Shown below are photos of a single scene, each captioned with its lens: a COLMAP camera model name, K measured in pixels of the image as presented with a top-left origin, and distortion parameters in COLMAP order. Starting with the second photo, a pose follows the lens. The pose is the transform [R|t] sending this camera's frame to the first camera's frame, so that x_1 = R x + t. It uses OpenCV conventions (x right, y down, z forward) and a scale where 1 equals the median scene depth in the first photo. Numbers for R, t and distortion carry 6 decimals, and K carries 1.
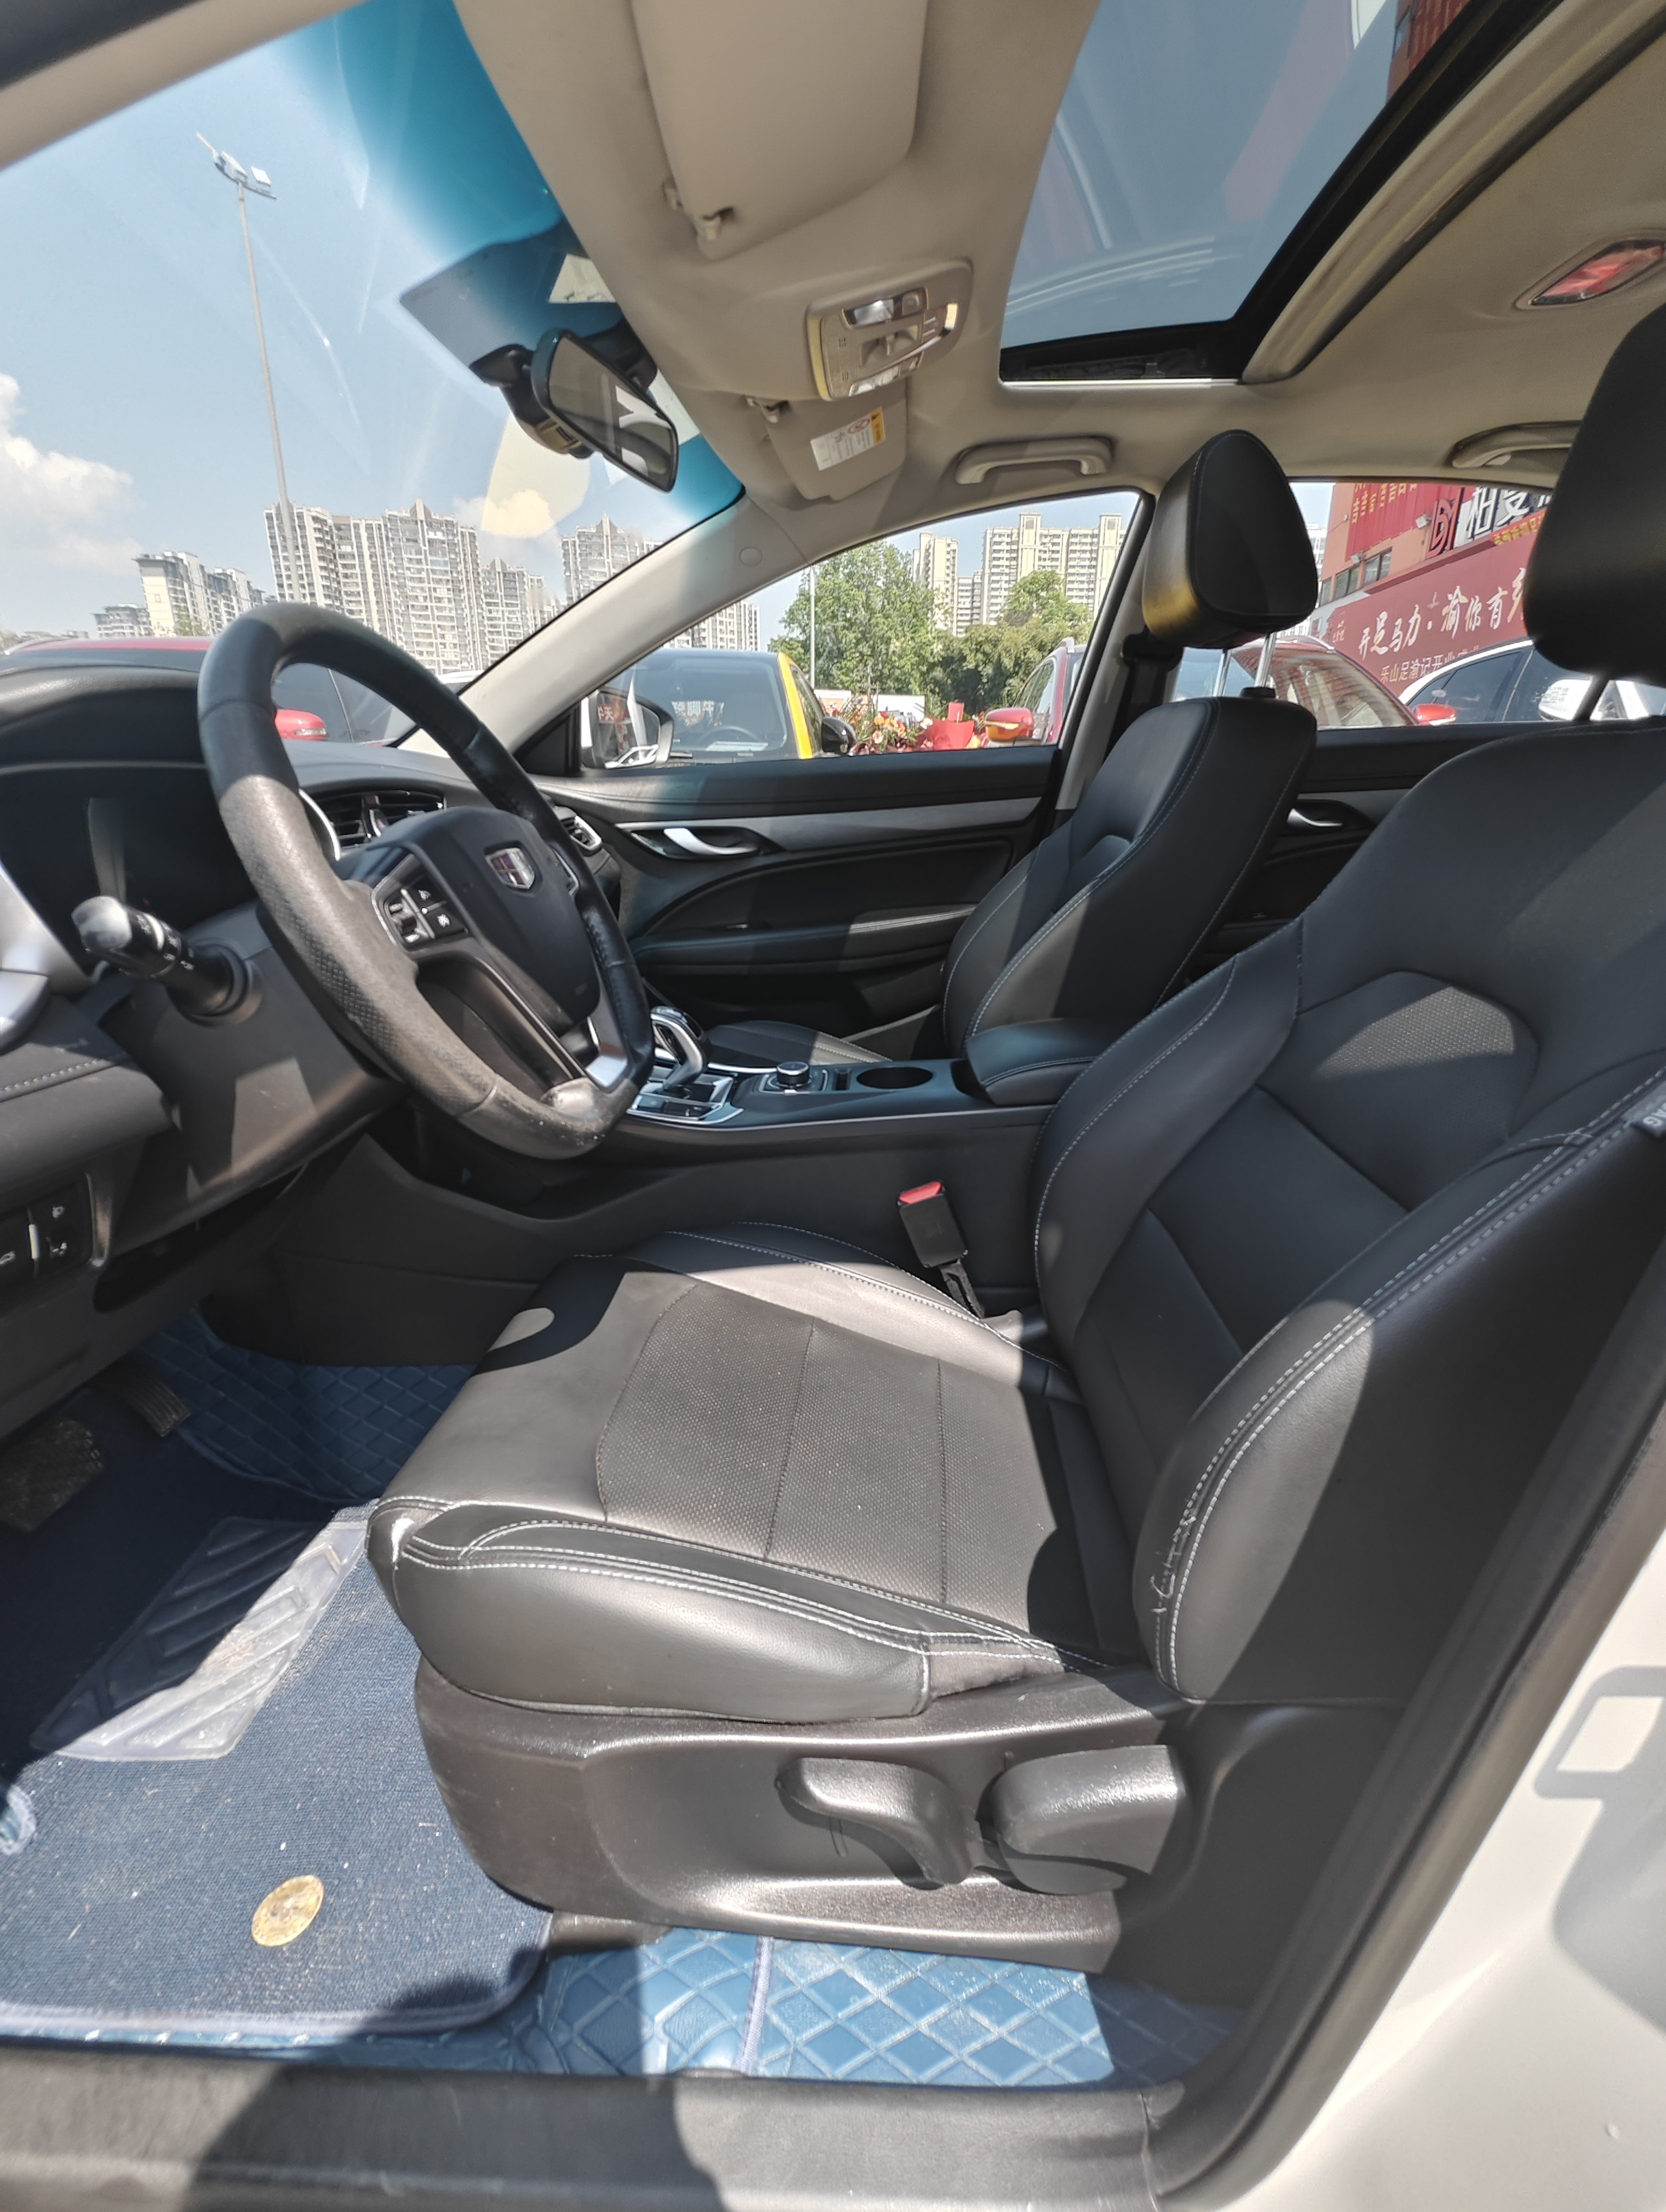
lens RADIAL K [[982.8, 0, 849.8], [0, 982.8, 1094.4], [0, 0, 1]] dist [-0.006584, 0.000317]
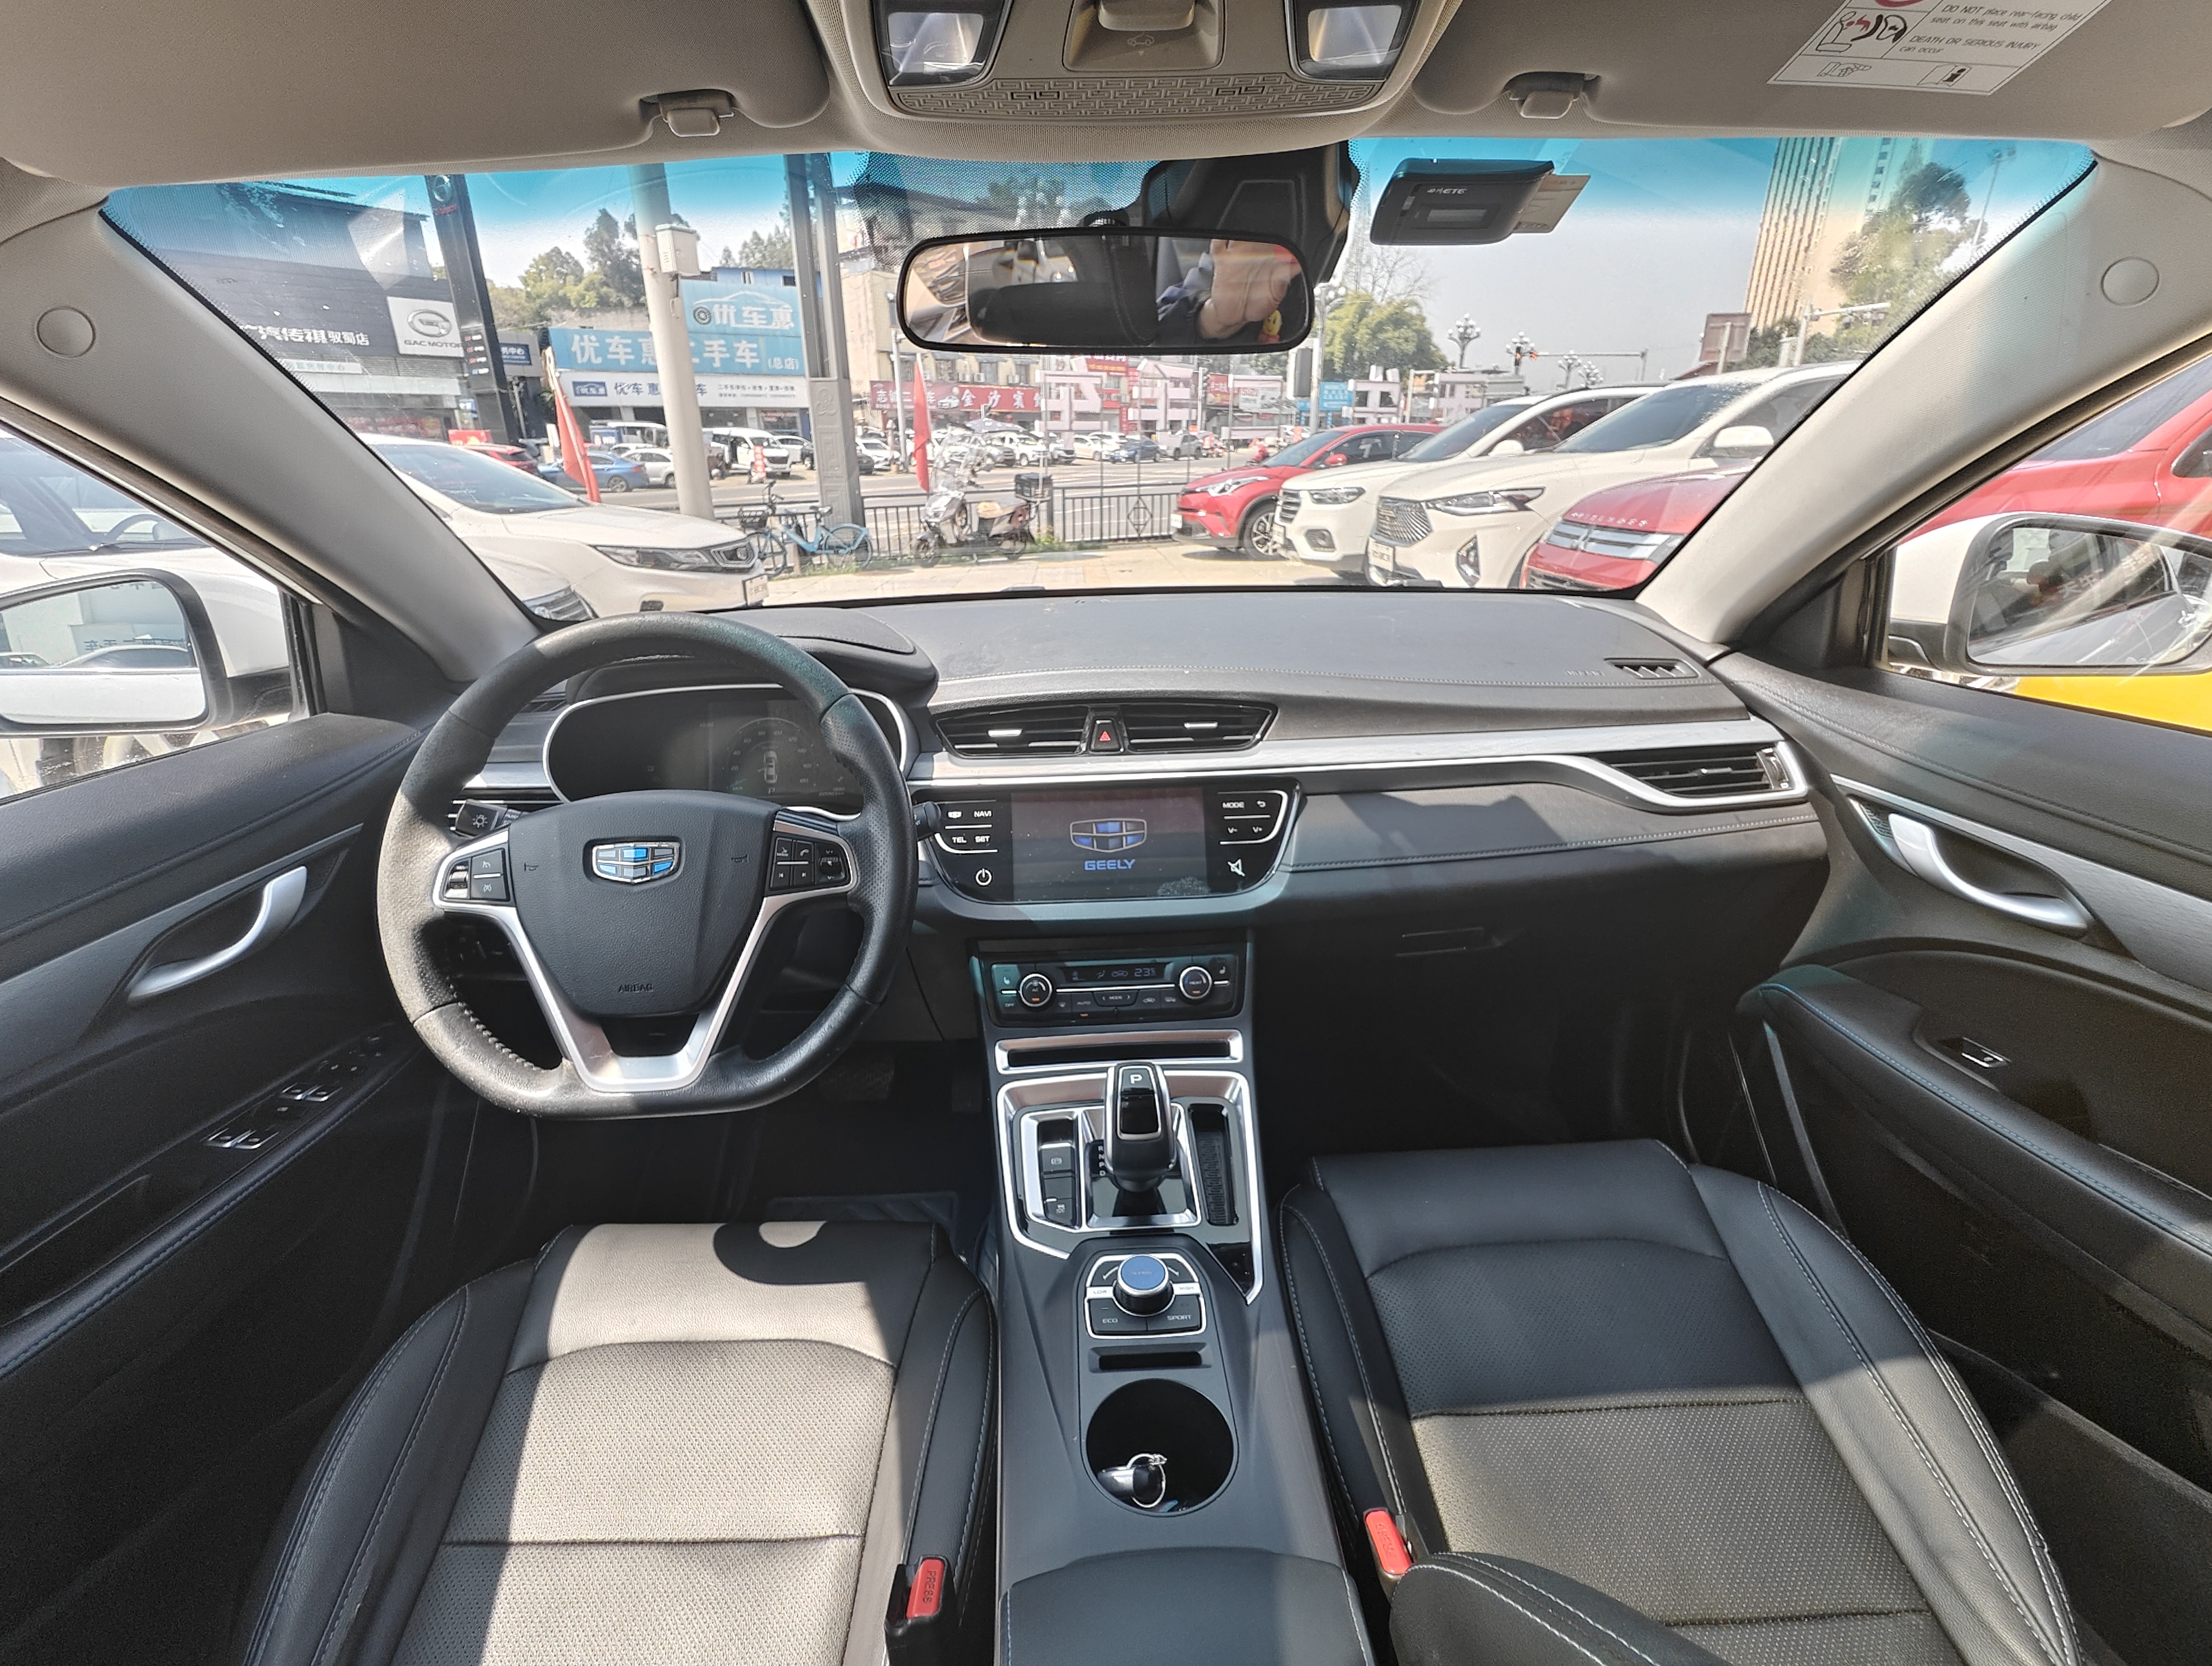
lens RADIAL K [[982.8, 0, 1095.0], [0, 982.8, 823.7], [0, 0, 1]] dist [-0.006584, 0.000317]
pose [[0.064028, 0.355346, -0.932539, 0.265206], [-0.300881, 0.897847, 0.321468, -0.304448], [0.951510, 0.260001, 0.164404, 0.520374]]
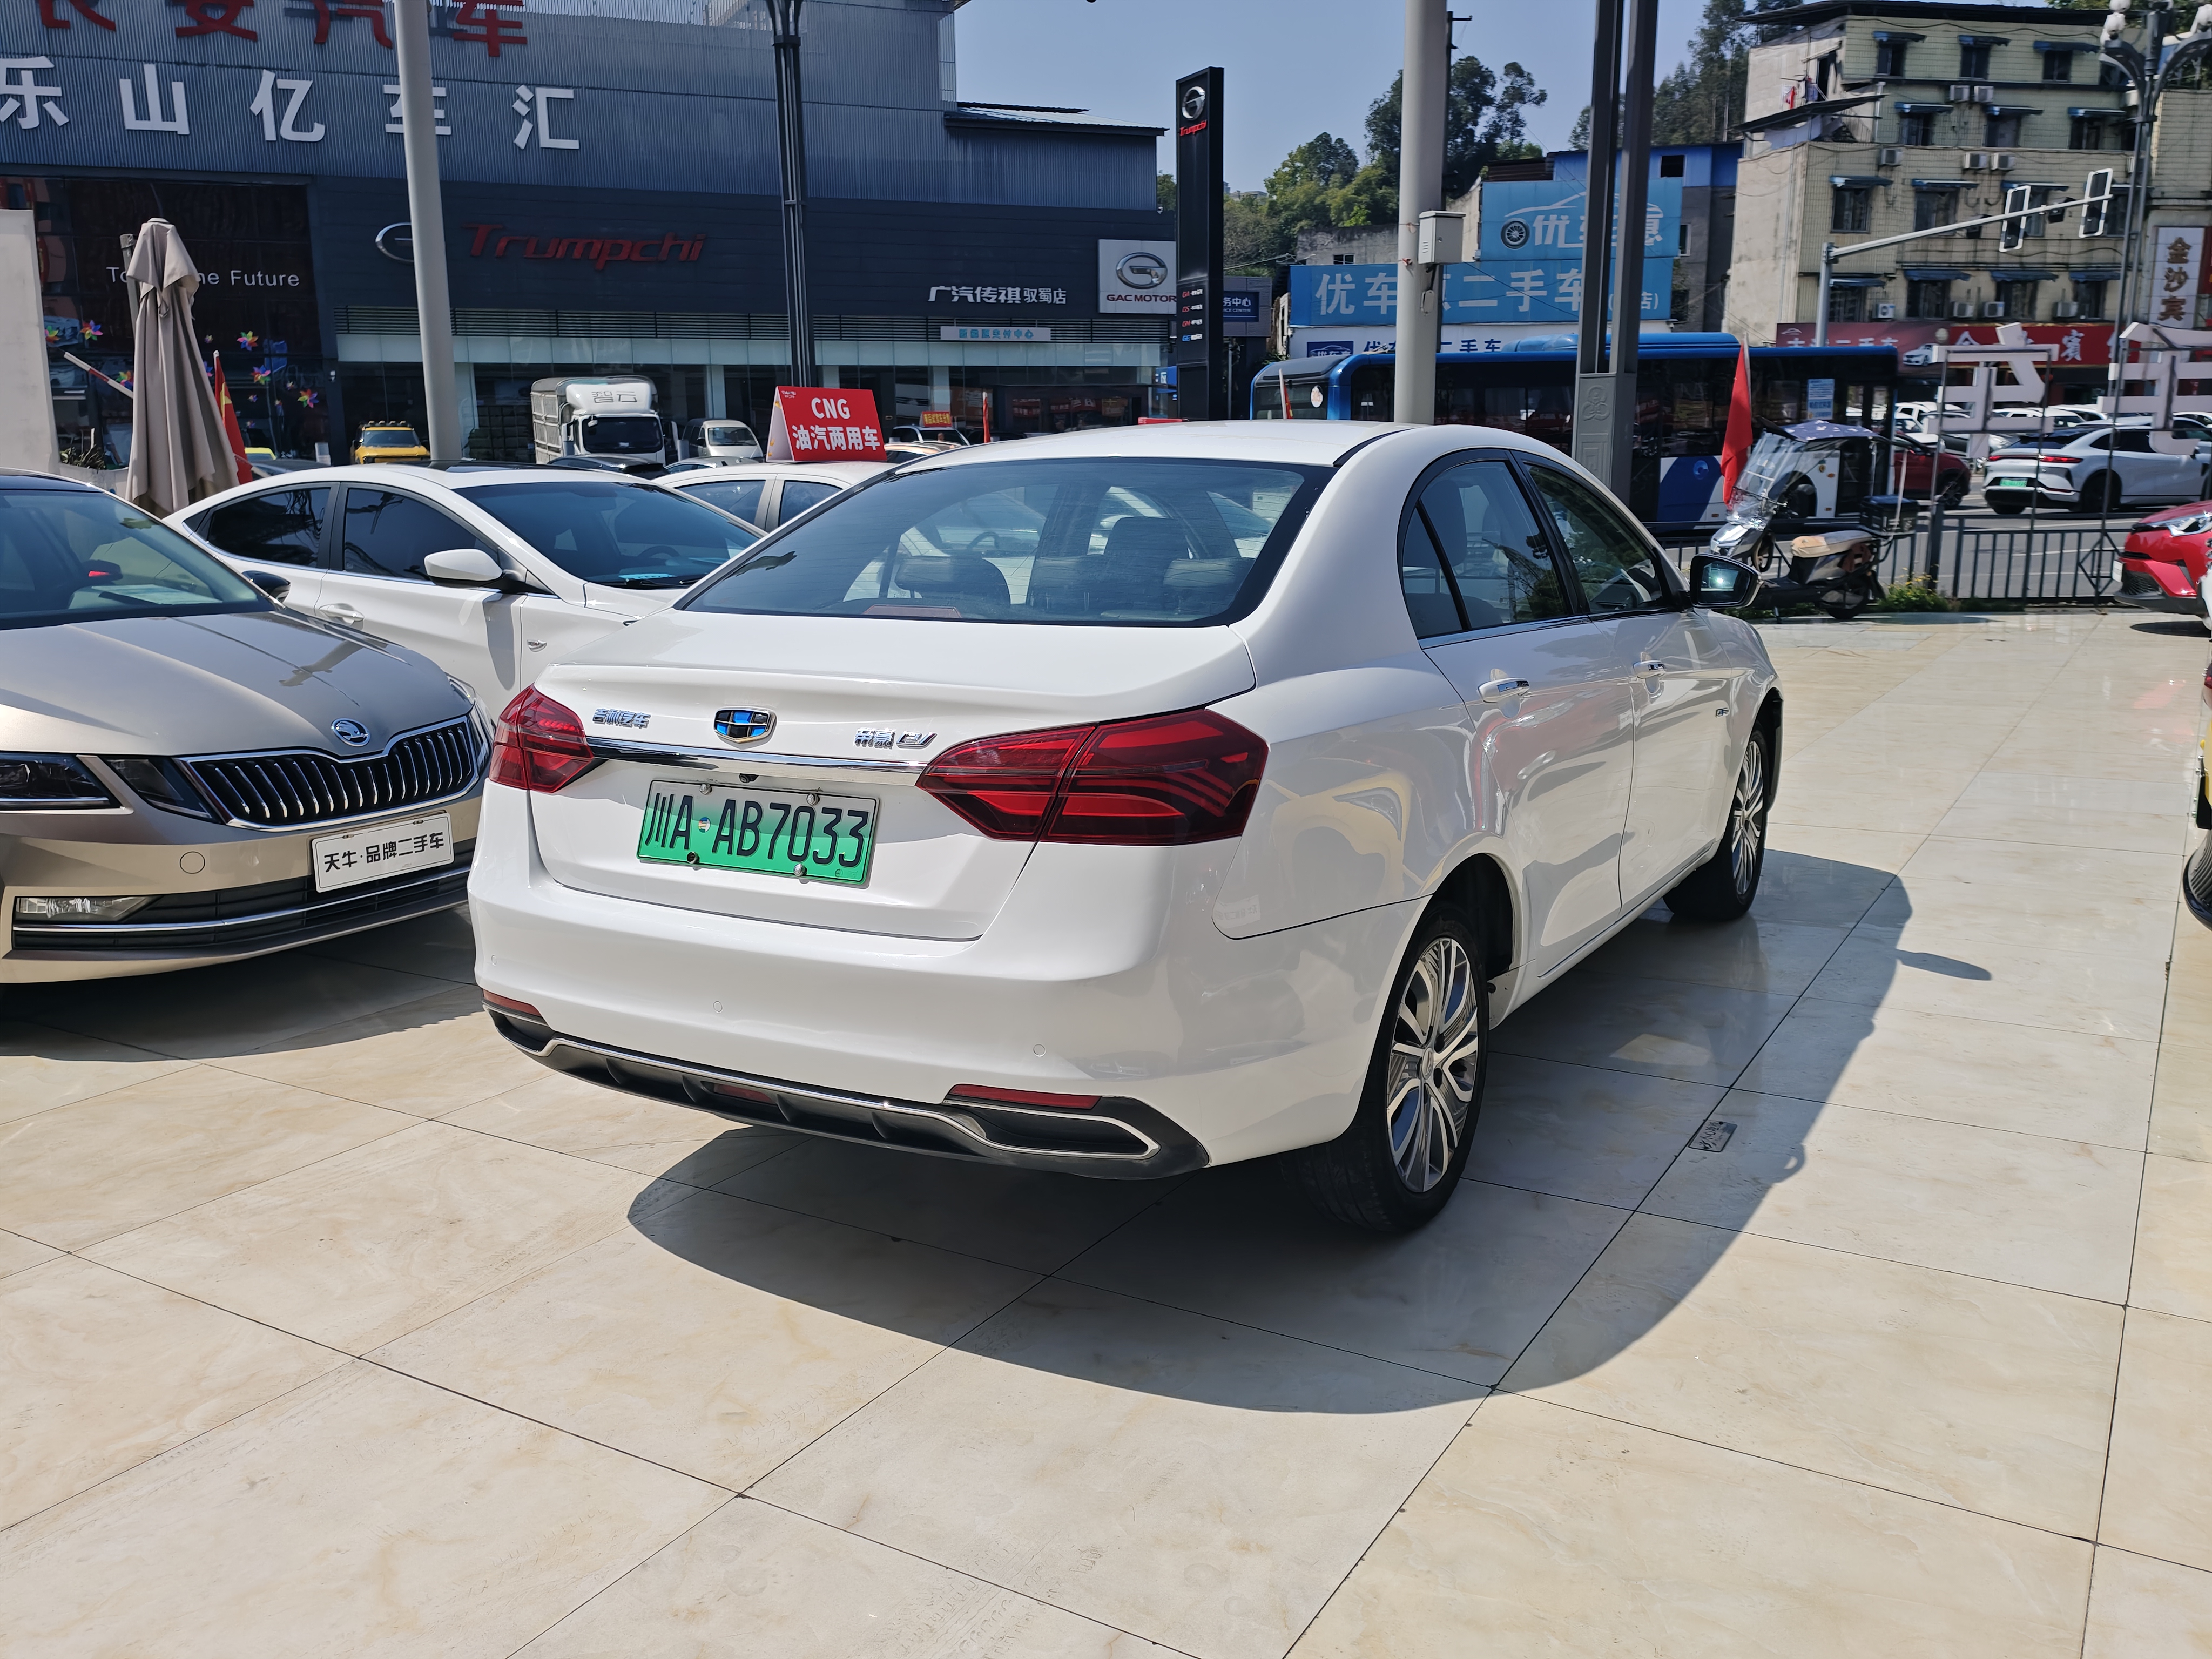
lens RADIAL K [[1826.7, 0, 1082.8], [0, 1826.7, 842.0], [0, 0, 1]] dist [0.072091, -0.087580]
pose [[-0.486939, 0.190079, -0.852502, 2.953327], [-0.262381, 0.899120, 0.350342, -0.818106], [0.833094, 0.394276, -0.387944, 1.580910]]
